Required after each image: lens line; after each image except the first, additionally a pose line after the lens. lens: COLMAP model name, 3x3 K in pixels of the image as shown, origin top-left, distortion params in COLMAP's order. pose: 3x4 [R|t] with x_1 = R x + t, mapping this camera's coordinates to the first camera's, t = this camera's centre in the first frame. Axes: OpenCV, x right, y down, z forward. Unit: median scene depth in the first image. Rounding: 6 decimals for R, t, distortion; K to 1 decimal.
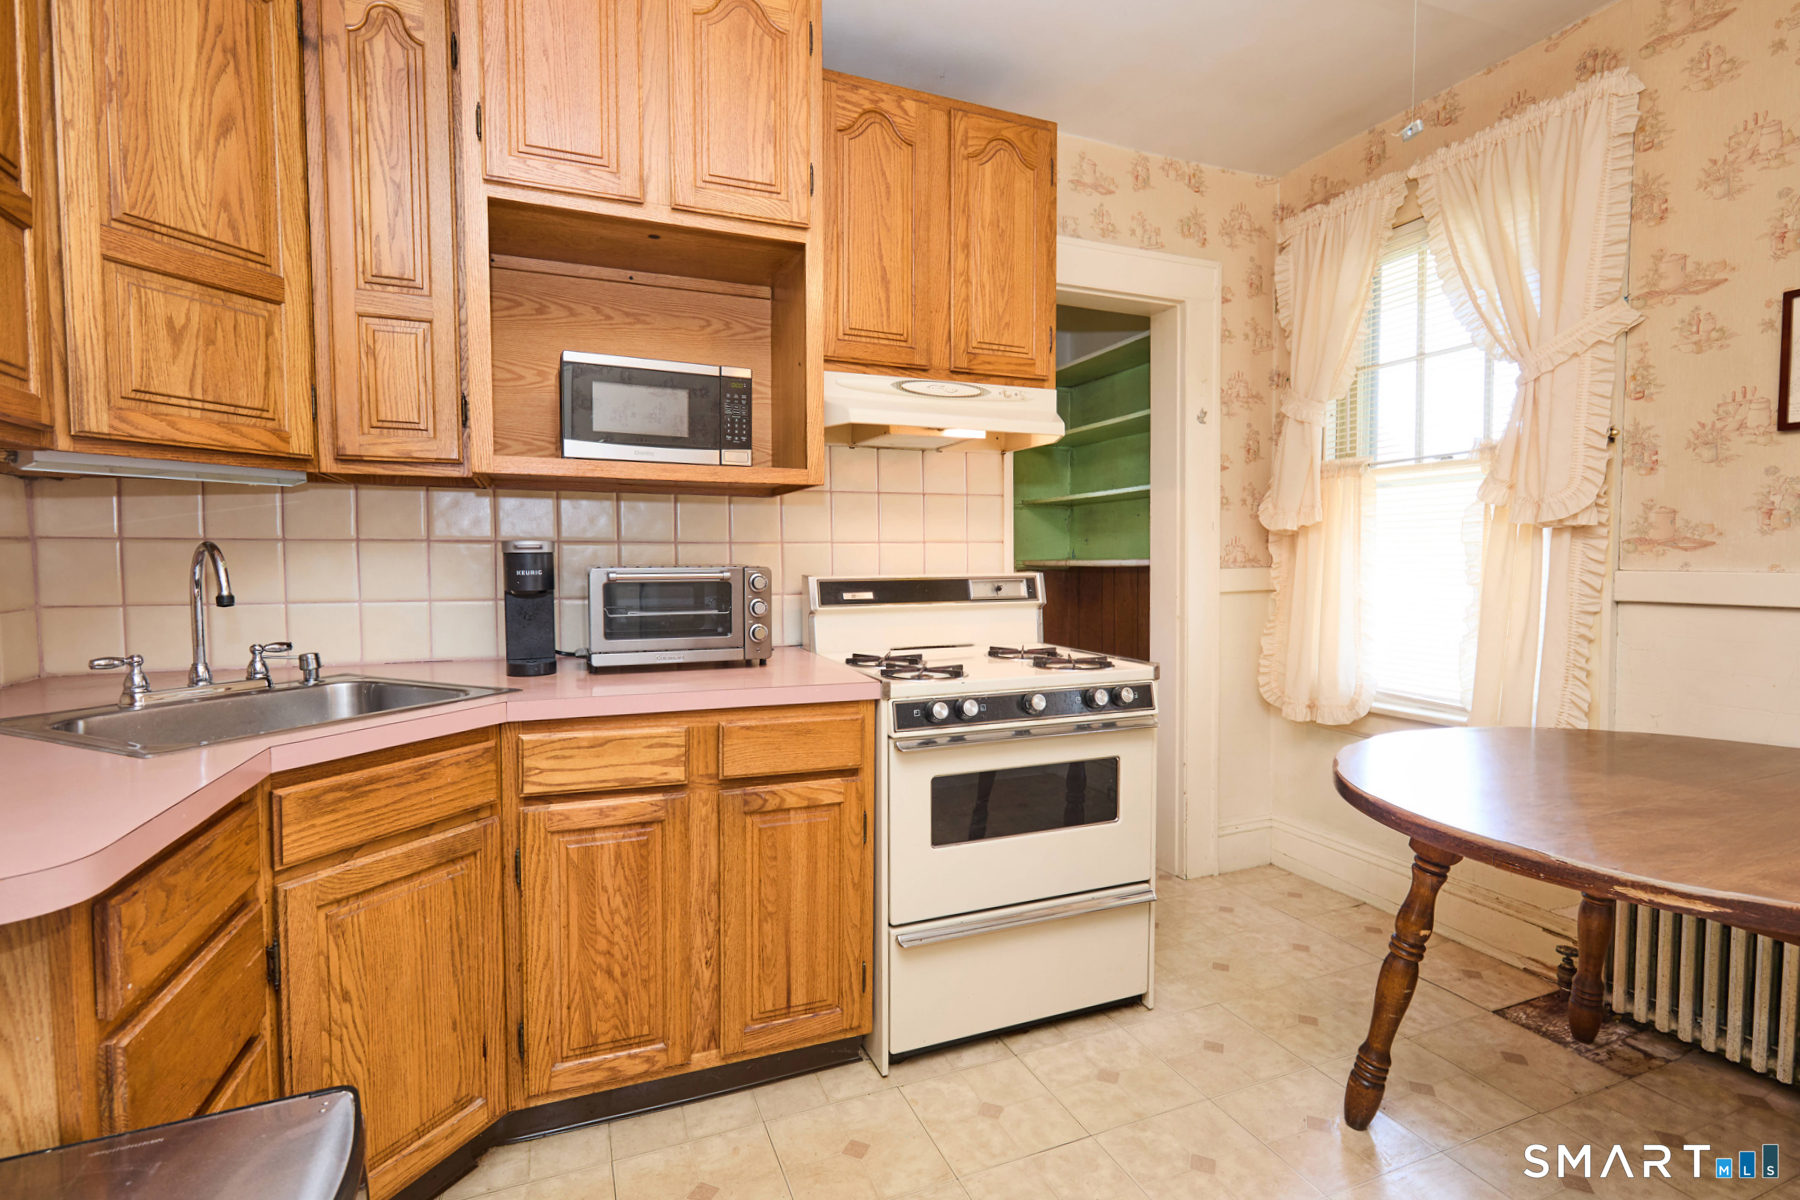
lens RADIAL K [[853.3, 0, 903.2], [0, 853.3, 597.2], [0, 0, 1]] dist [0.000476, -0.000078]
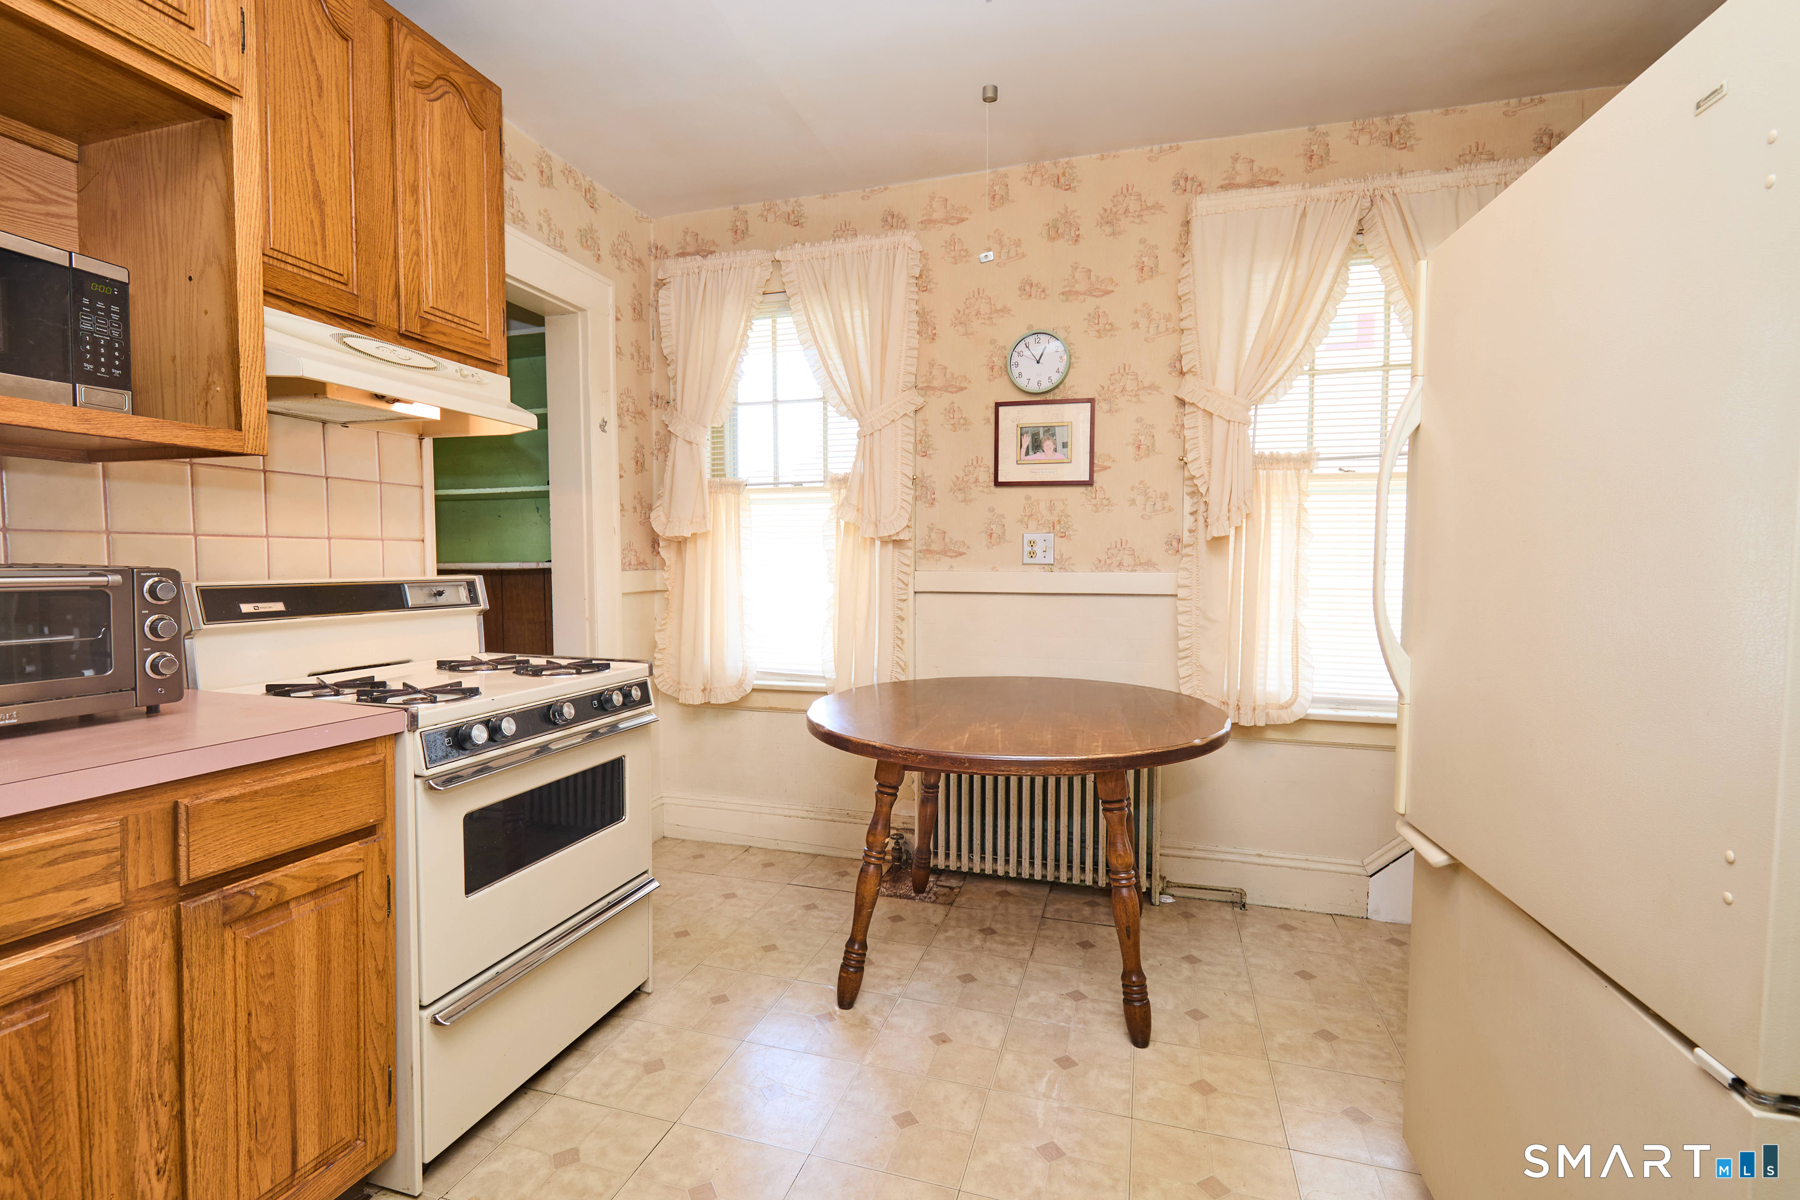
lens RADIAL K [[813.3, 0, 900.0], [0, 813.3, 600.0], [0, 0, 1]] dist [-0.001359, -0.000777]
pose [[0.633341, -0.029384, 0.773315, -0.276532], [0.030546, 0.999449, 0.012960, -0.000160], [-0.773270, 0.015413, 0.633890, 0.131652]]
